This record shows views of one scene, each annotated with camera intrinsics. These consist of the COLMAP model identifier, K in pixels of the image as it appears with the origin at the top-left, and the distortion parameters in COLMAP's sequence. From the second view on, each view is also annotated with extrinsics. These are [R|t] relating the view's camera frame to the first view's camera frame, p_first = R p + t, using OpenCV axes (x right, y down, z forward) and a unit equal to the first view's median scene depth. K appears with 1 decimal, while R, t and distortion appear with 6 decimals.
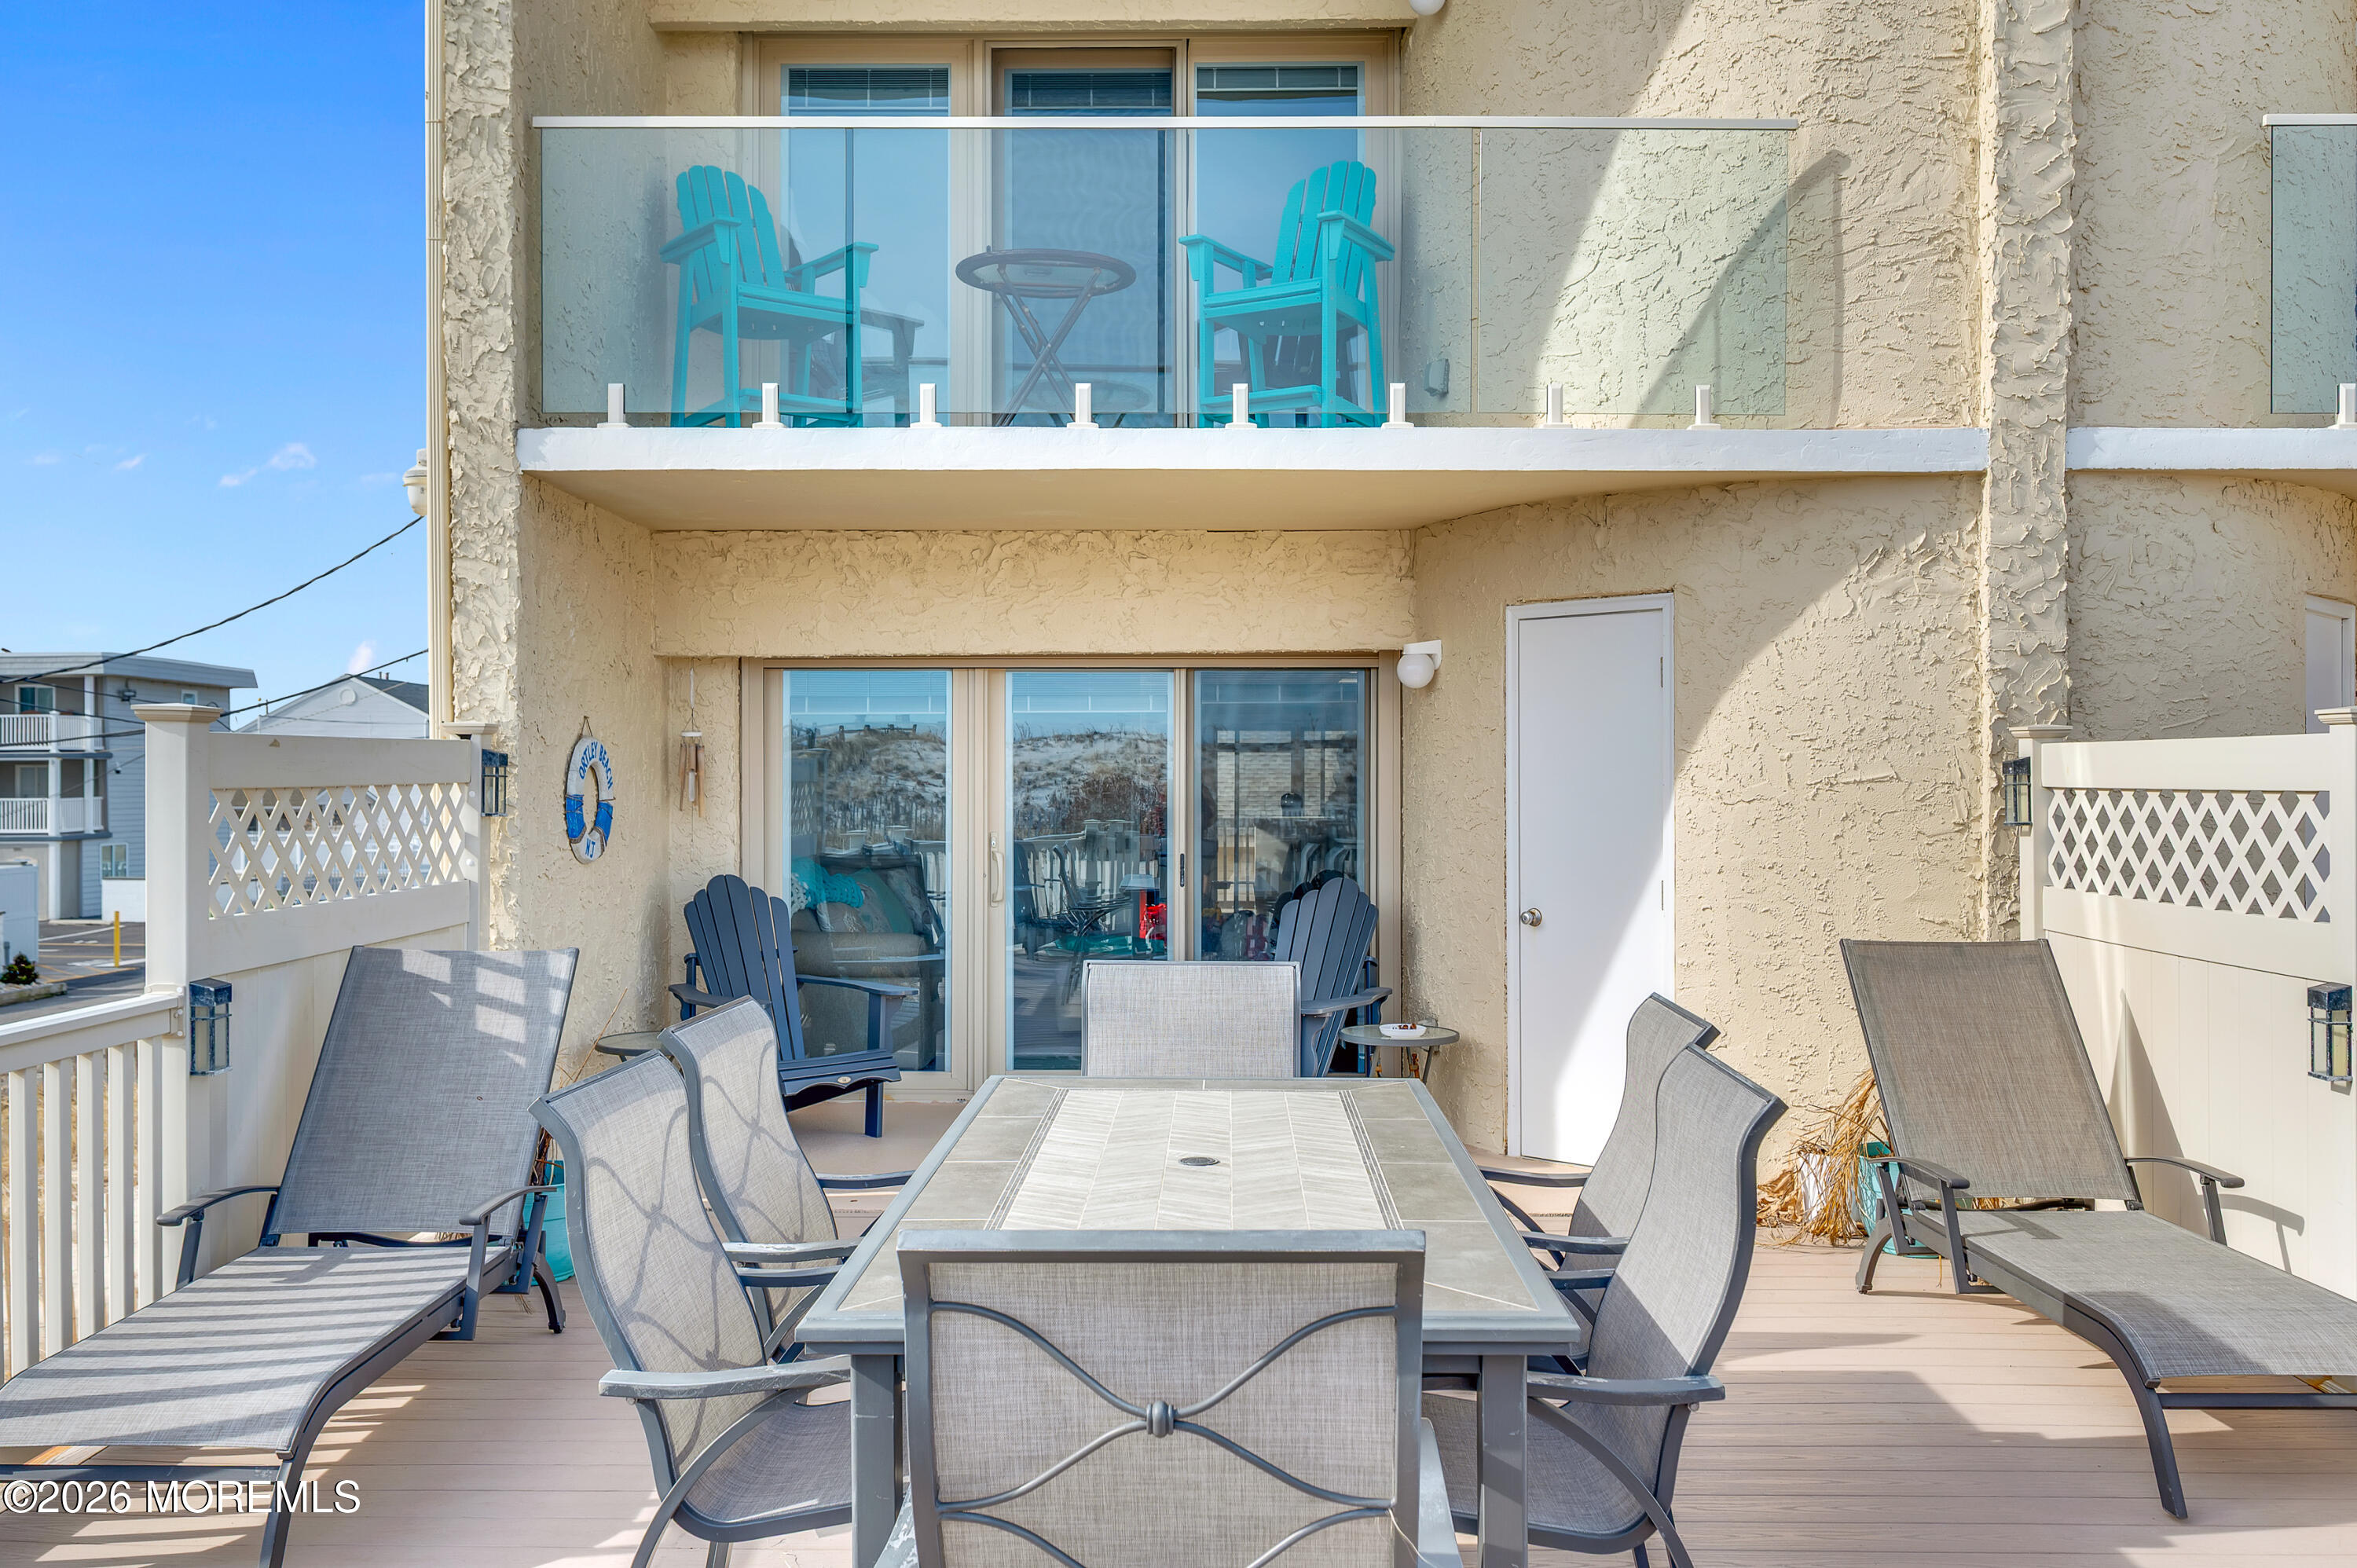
lens RADIAL K [[1902.6, 0, 1178.5], [0, 1902.6, 784.0], [0, 0, 1]] dist [-0.002662, 0.001253]
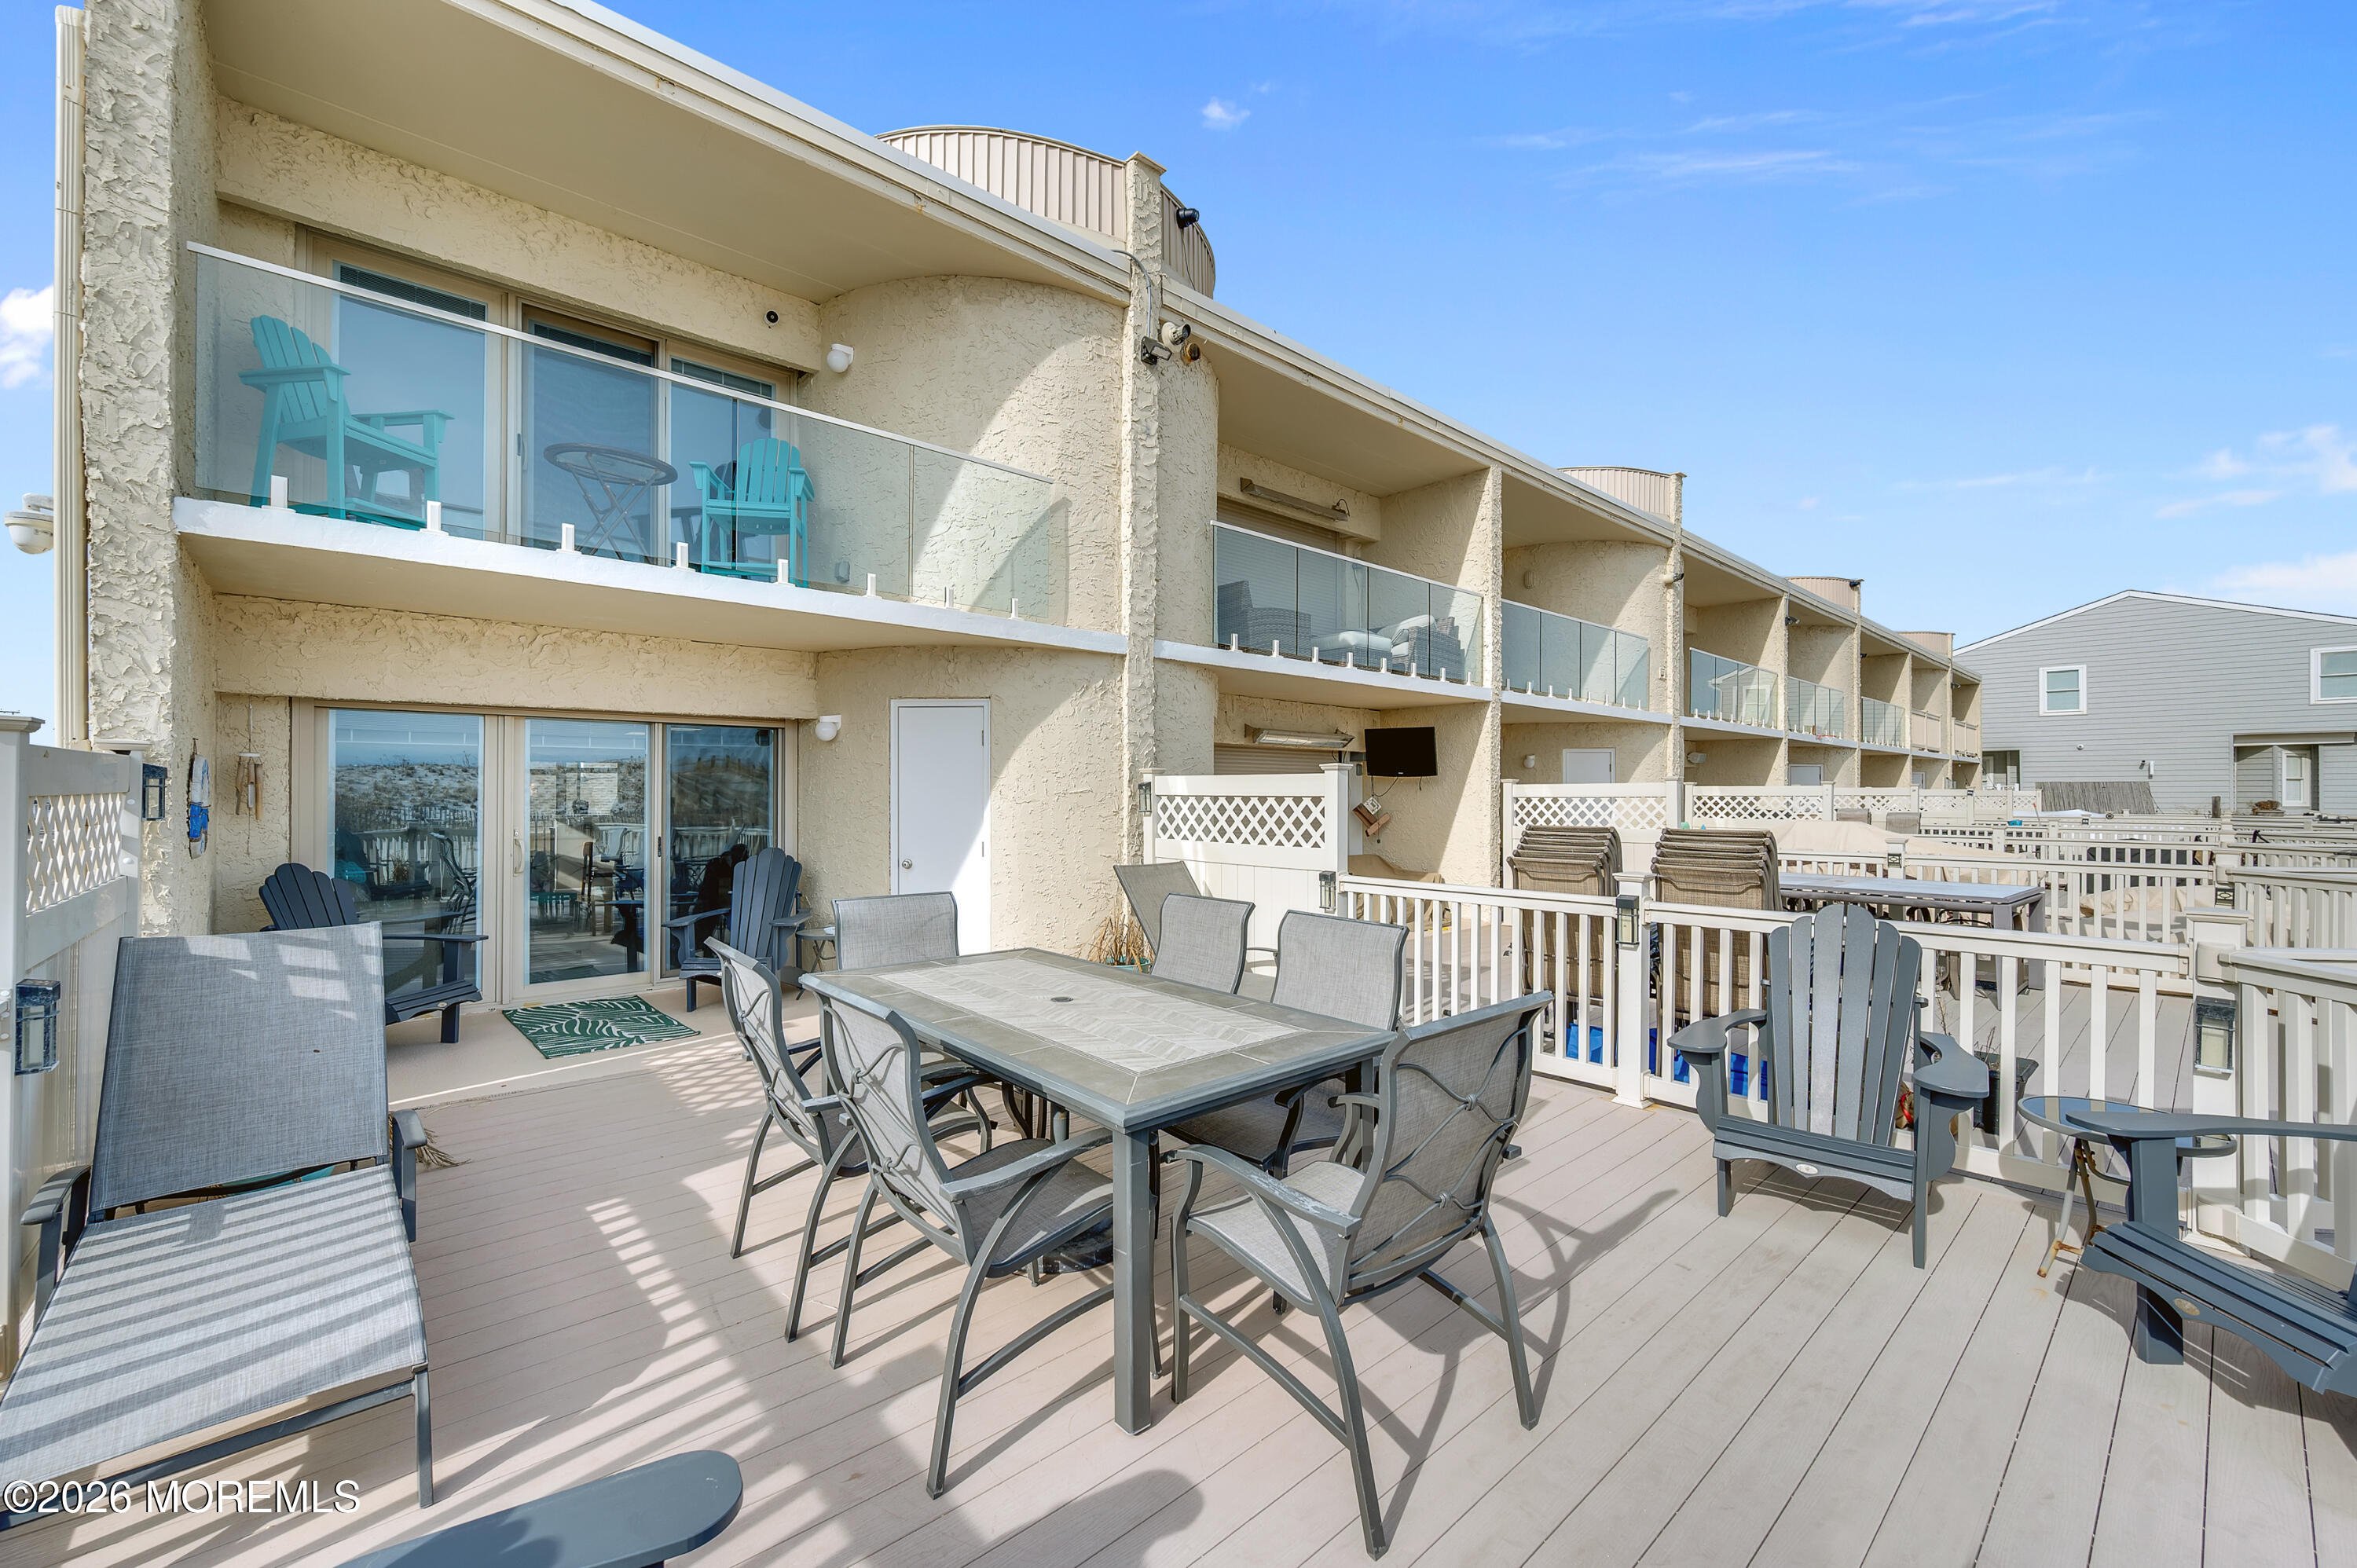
lens RADIAL K [[931.8, 0, 1219.3], [0, 931.8, 786.1], [0, 0, 1]] dist [0.000028, -0.000440]
pose [[0.736434, 0.005793, 0.676485, -0.235084], [0.000330, 0.999960, -0.008922, 0.000804], [-0.676509, 0.006794, 0.736403, 0.114662]]
